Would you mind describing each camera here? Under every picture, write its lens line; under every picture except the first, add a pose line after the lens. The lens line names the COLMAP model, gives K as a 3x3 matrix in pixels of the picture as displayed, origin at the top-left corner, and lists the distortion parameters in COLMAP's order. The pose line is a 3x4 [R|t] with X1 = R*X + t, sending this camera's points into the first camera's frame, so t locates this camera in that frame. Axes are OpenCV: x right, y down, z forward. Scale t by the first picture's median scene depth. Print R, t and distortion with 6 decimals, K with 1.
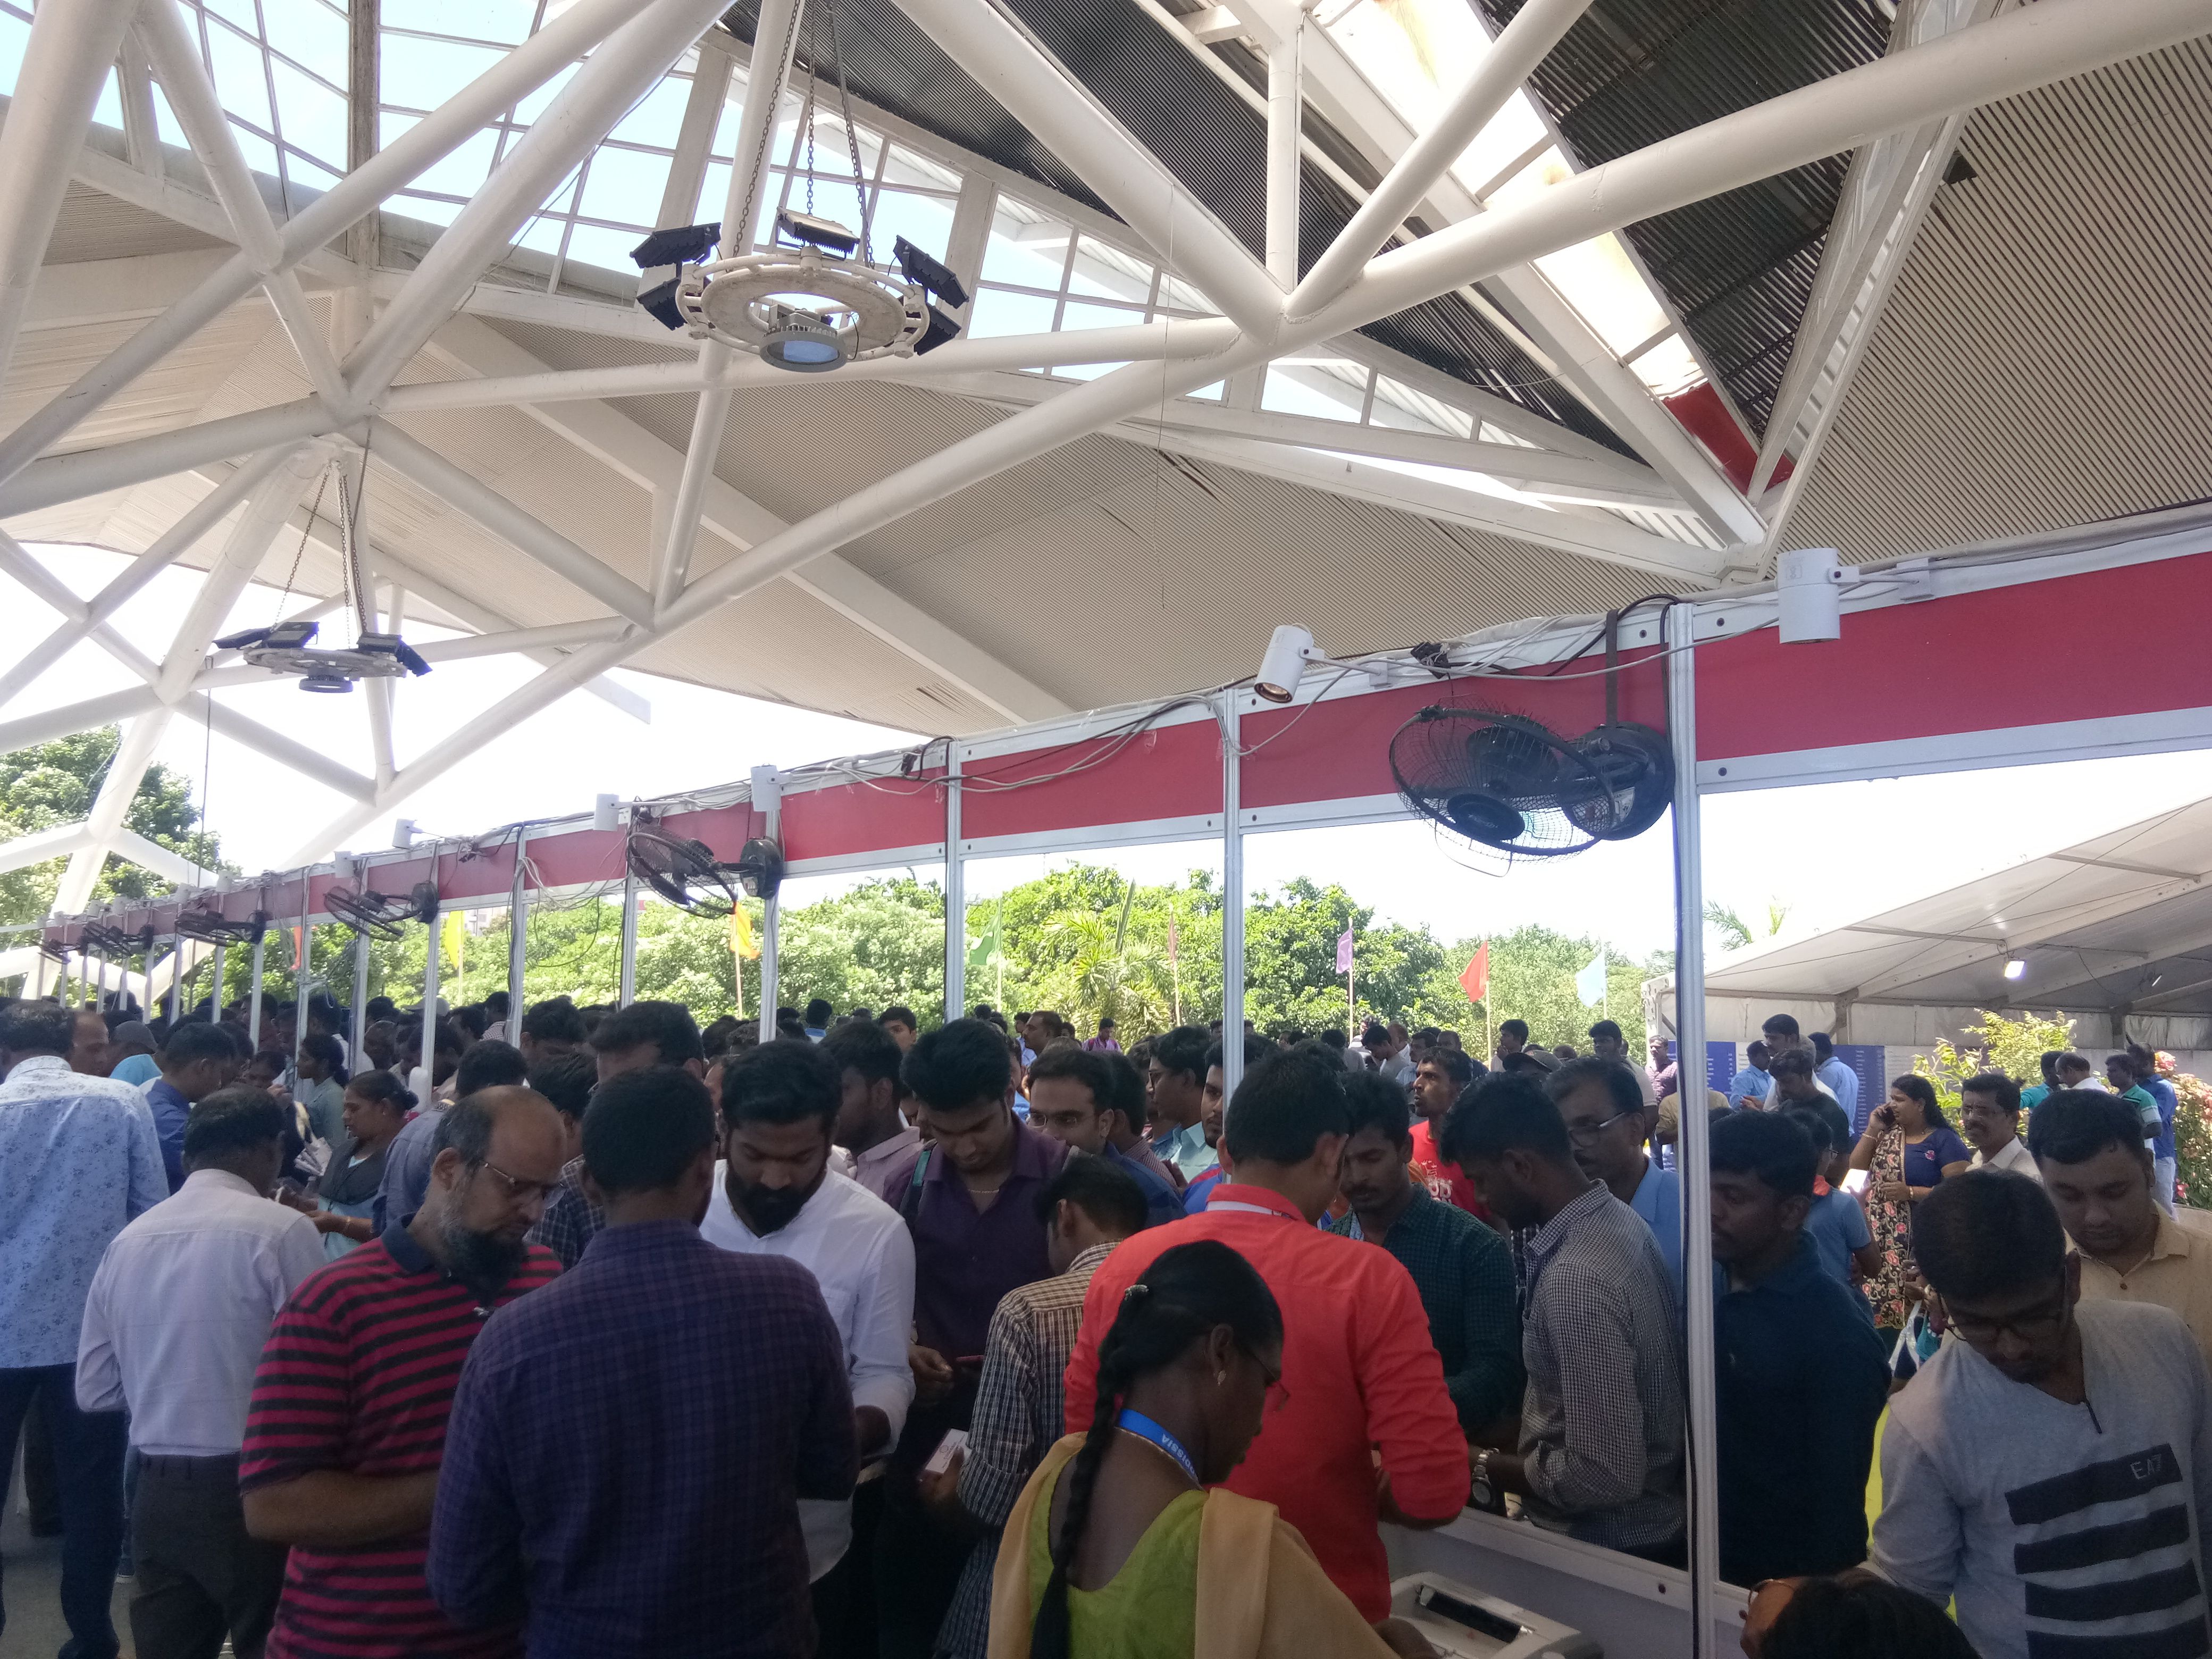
lens RADIAL K [[1729.3, 0, 1099.5], [0, 1729.3, 850.3], [0, 0, 1]] dist [0.090950, -0.119482]
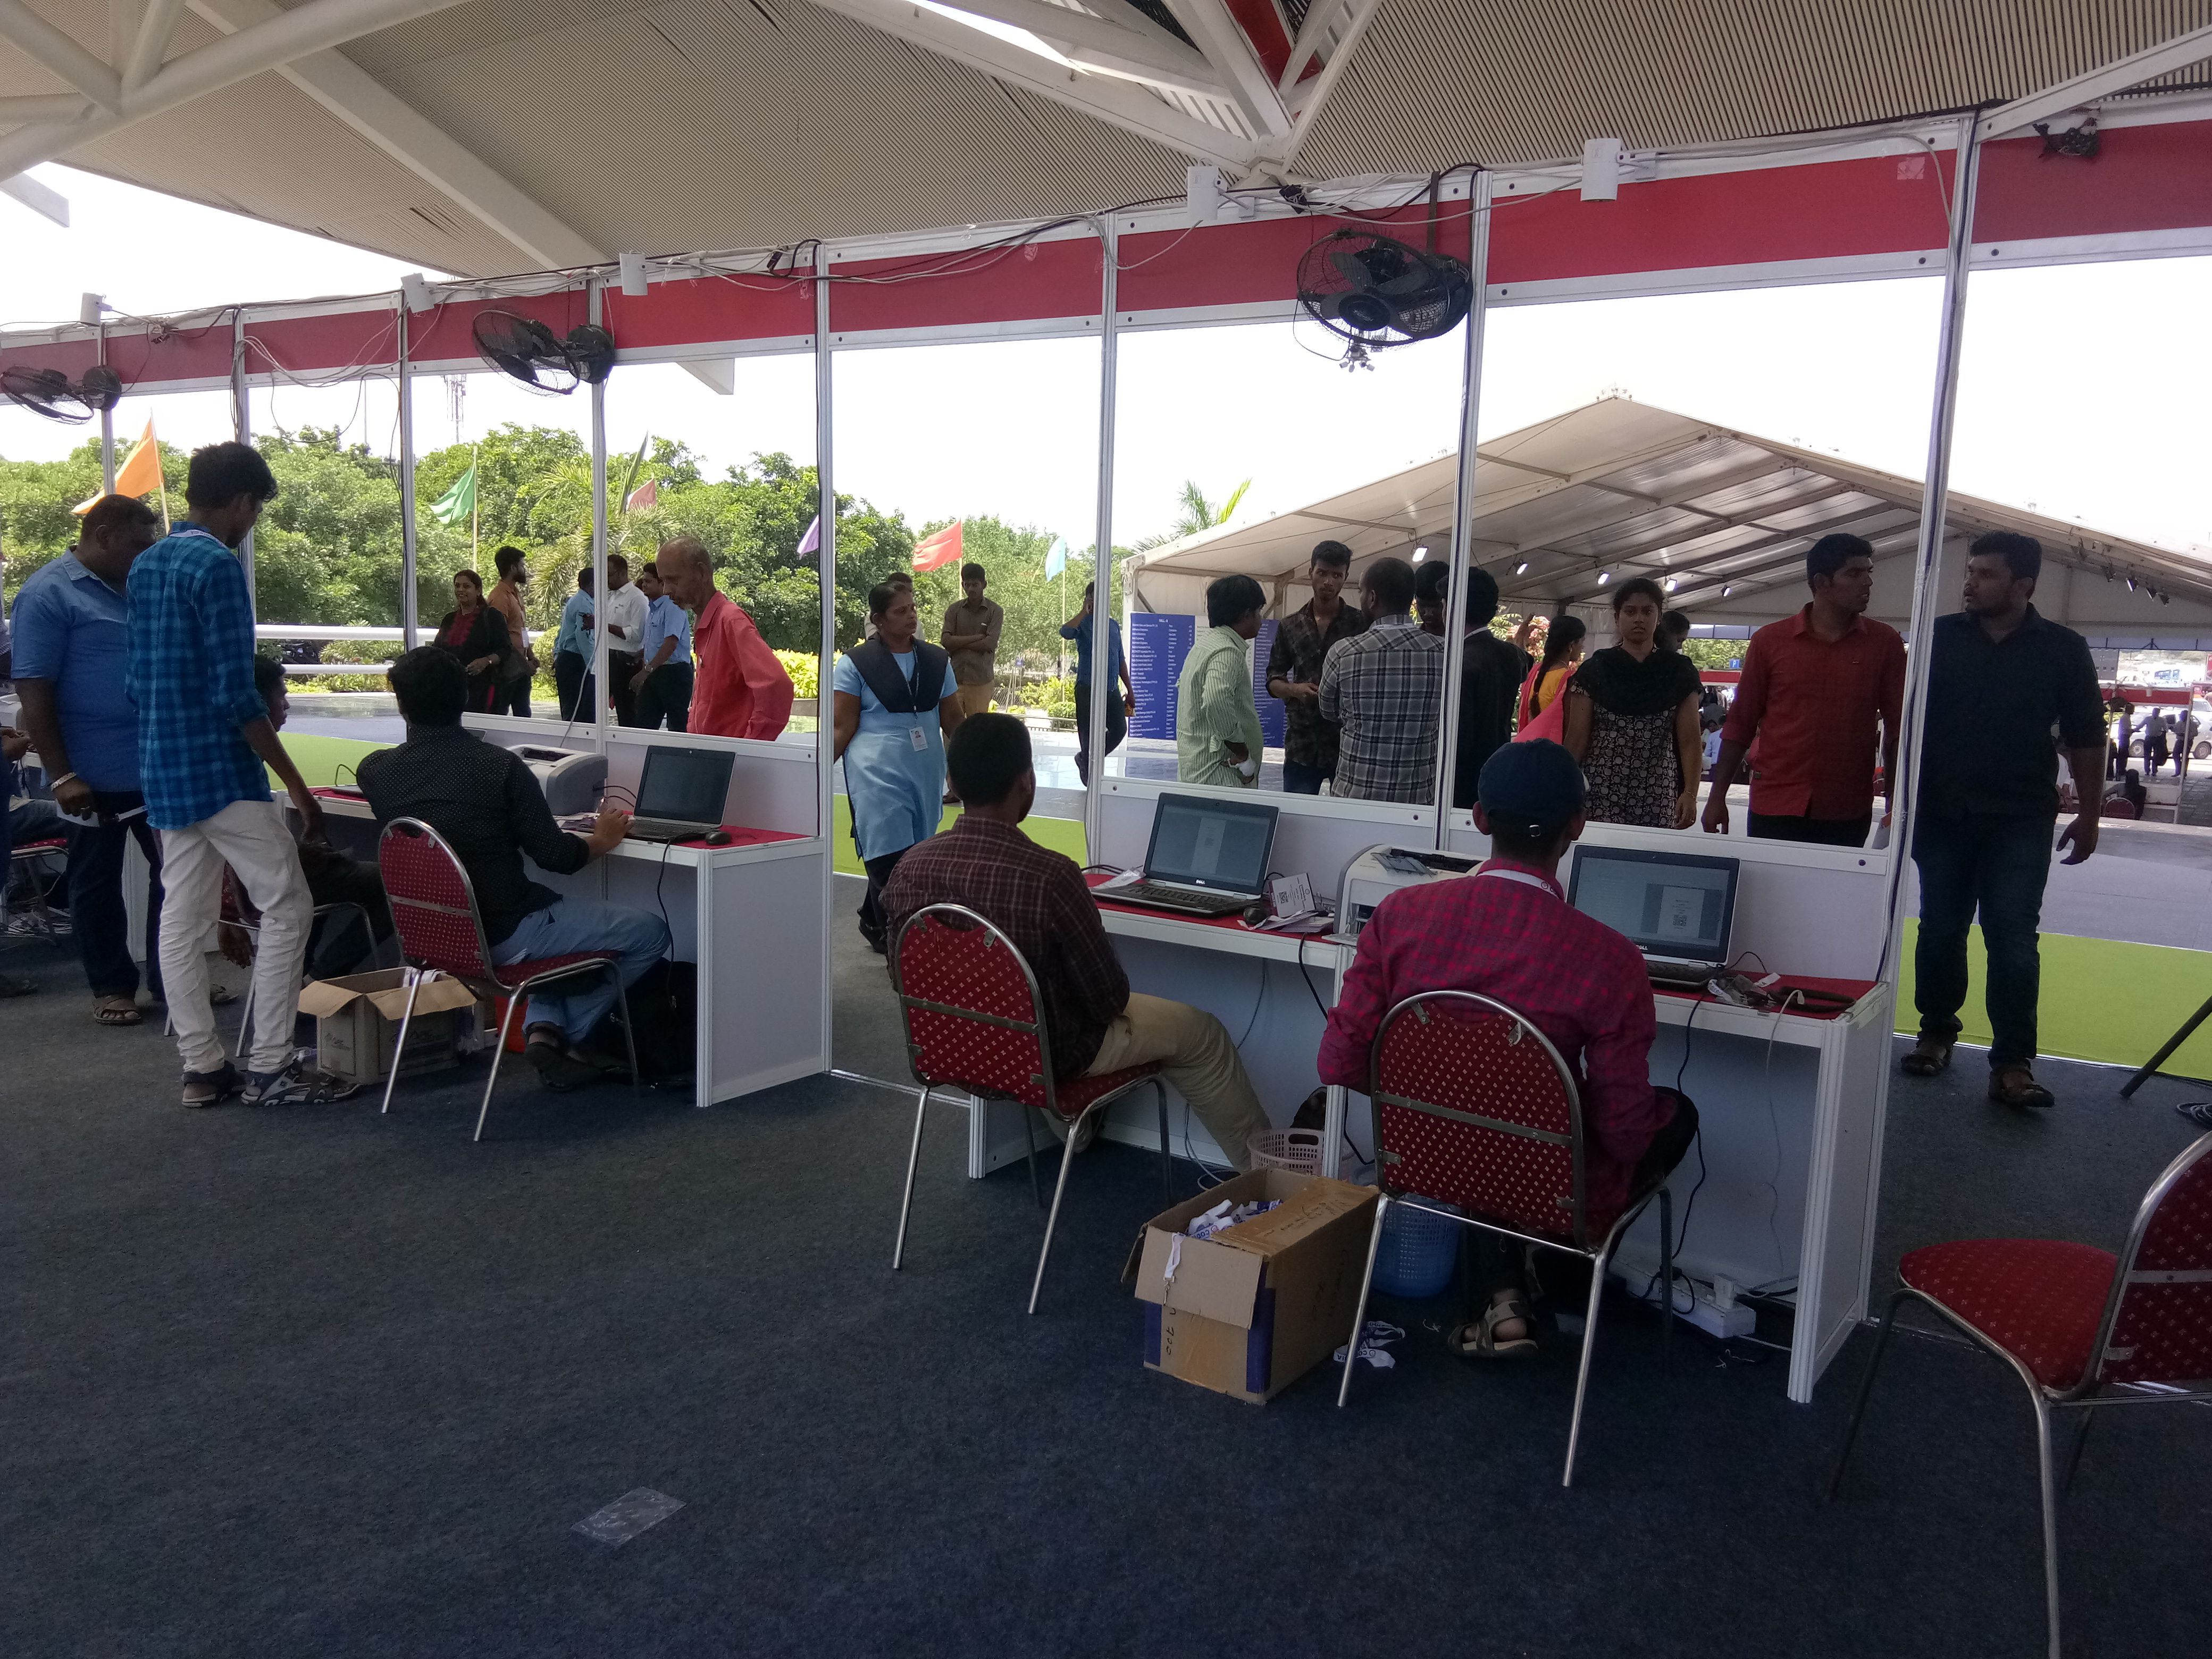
lens RADIAL K [[1727.4, 0, 1093.8], [0, 1727.4, 846.0], [0, 0, 1]] dist [0.102797, -0.142571]
pose [[0.949984, -0.025957, 0.311218, -0.094057], [-0.045902, 0.974111, 0.221361, 0.020816], [-0.308906, -0.224575, 0.924198, -0.079629]]
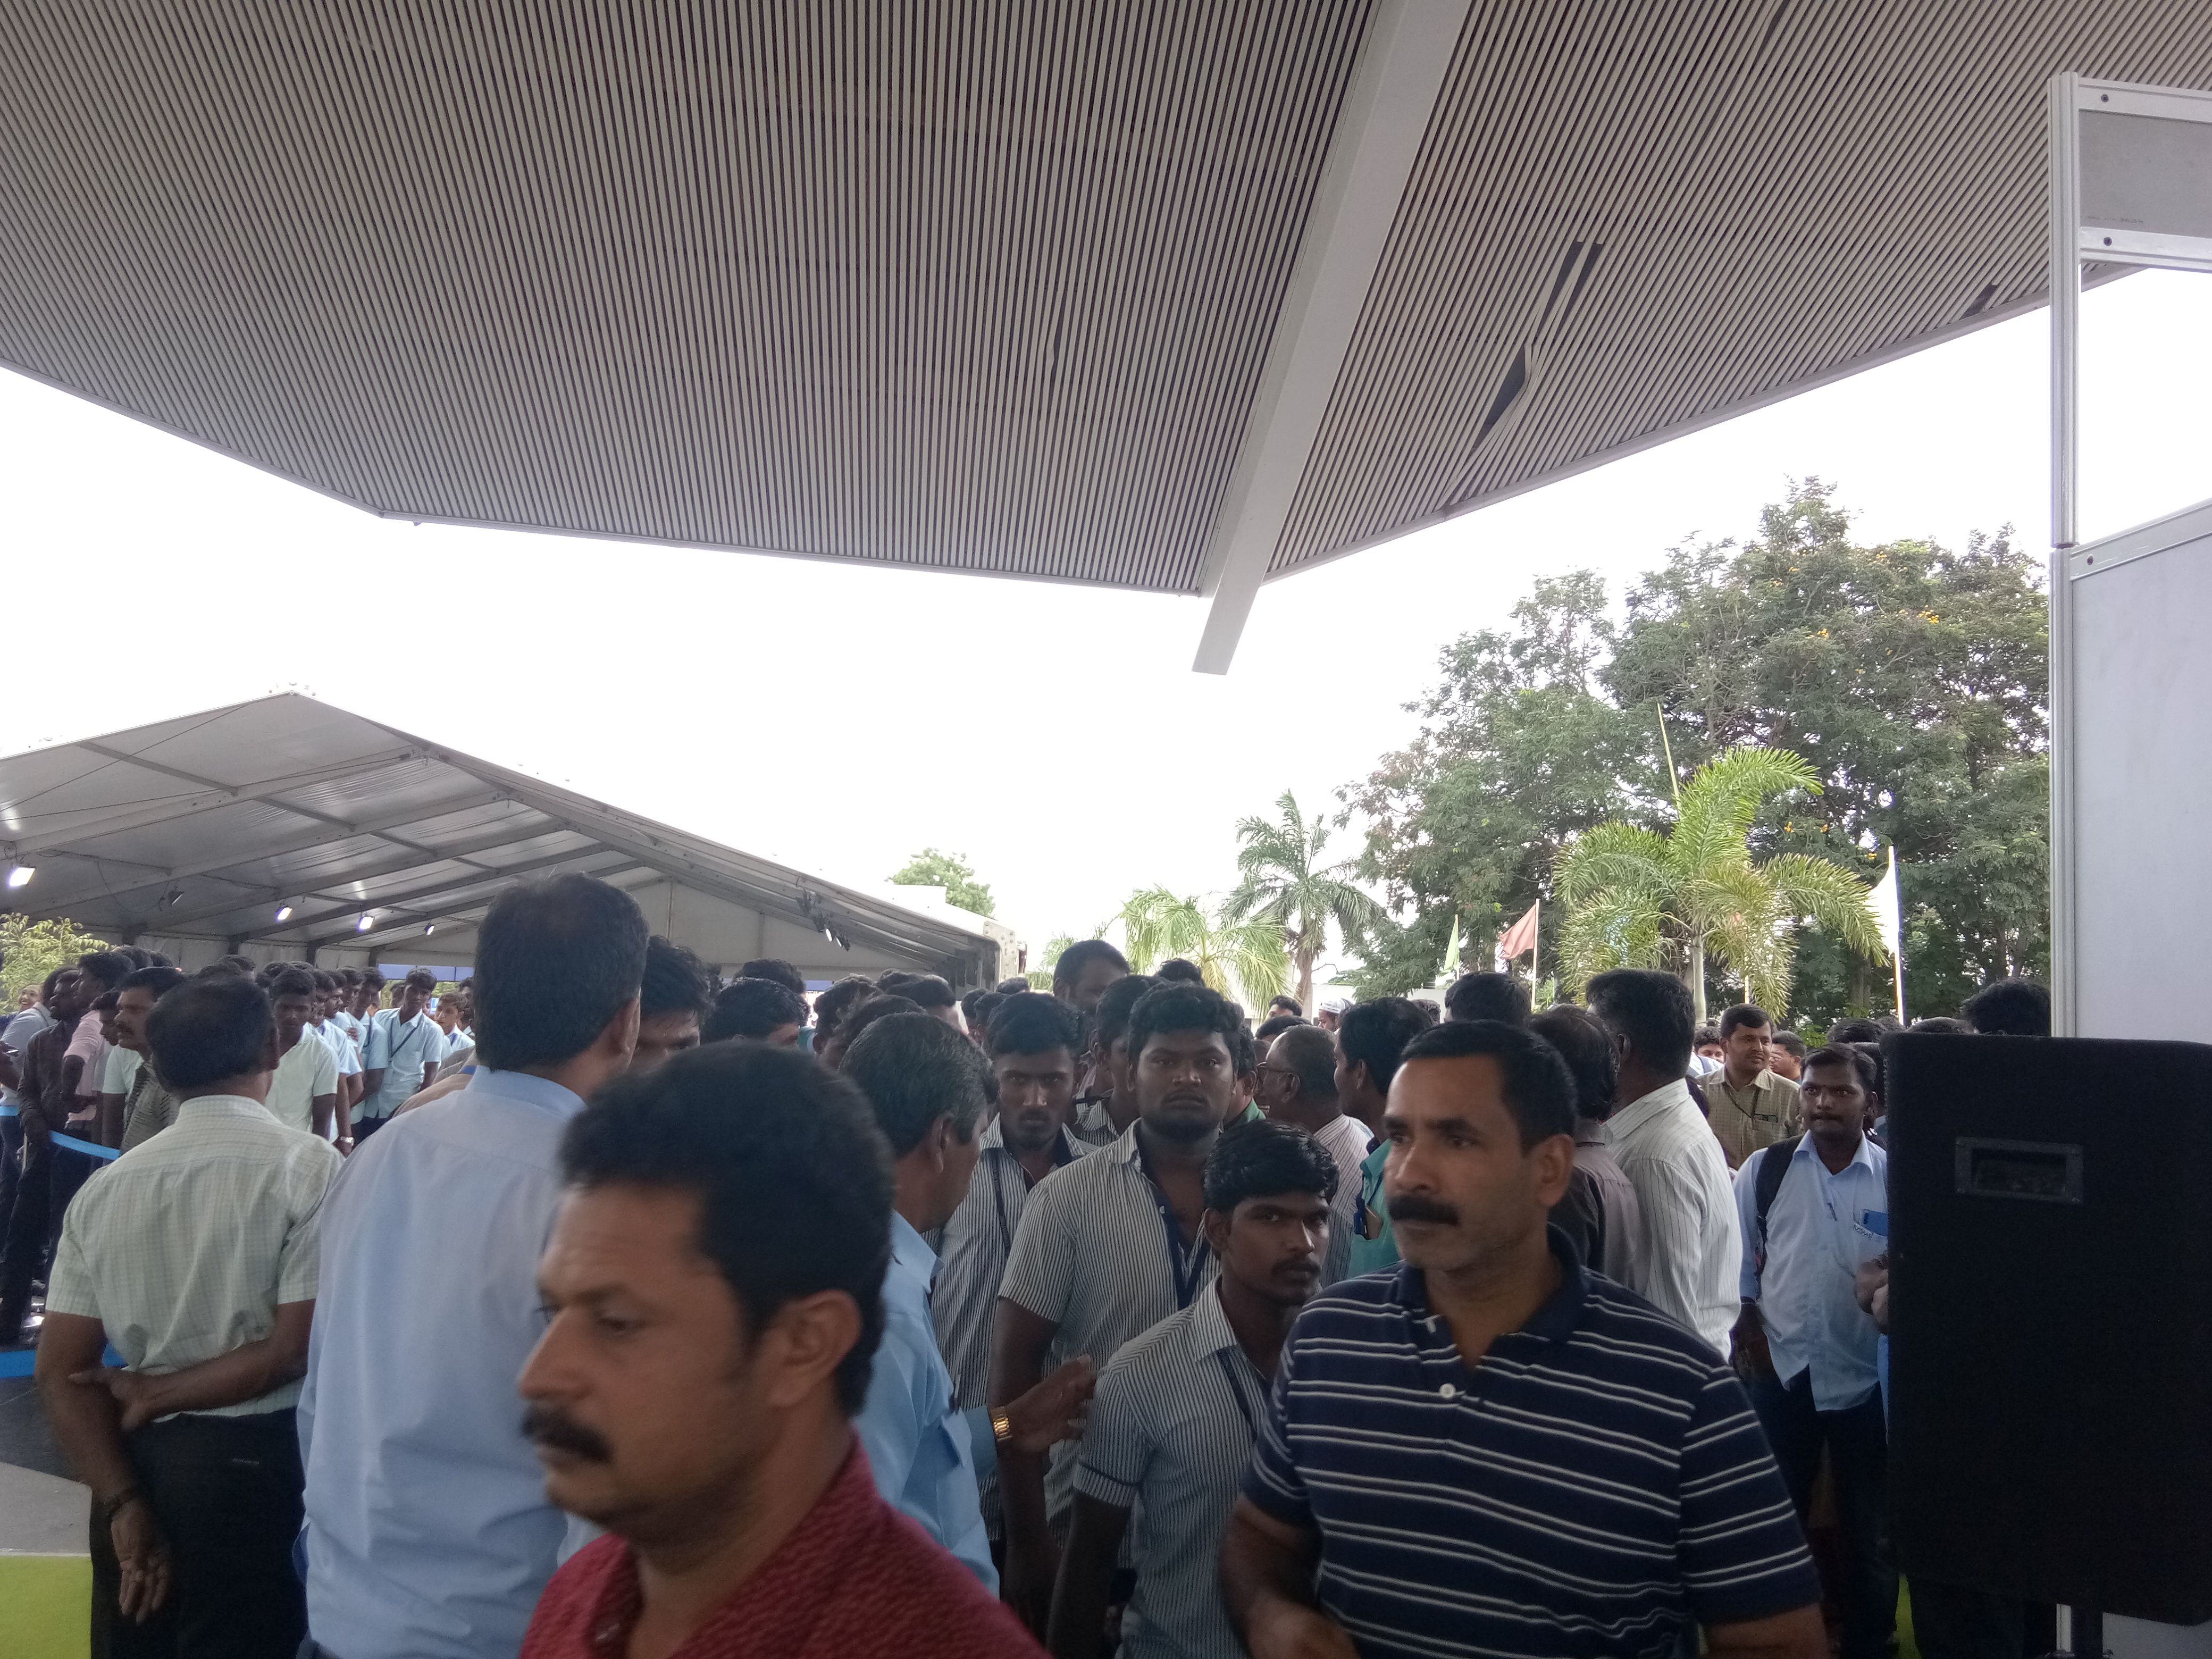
lens RADIAL K [[1706.6, 0, 1107.7], [0, 1706.6, 882.0], [0, 0, 1]] dist [0.058219, -0.074472]
pose [[0.503727, 0.053811, 0.862185, 0.121457], [-0.102882, 0.994692, -0.001973, 0.033249], [-0.857715, -0.087709, 0.506589, 0.230008]]
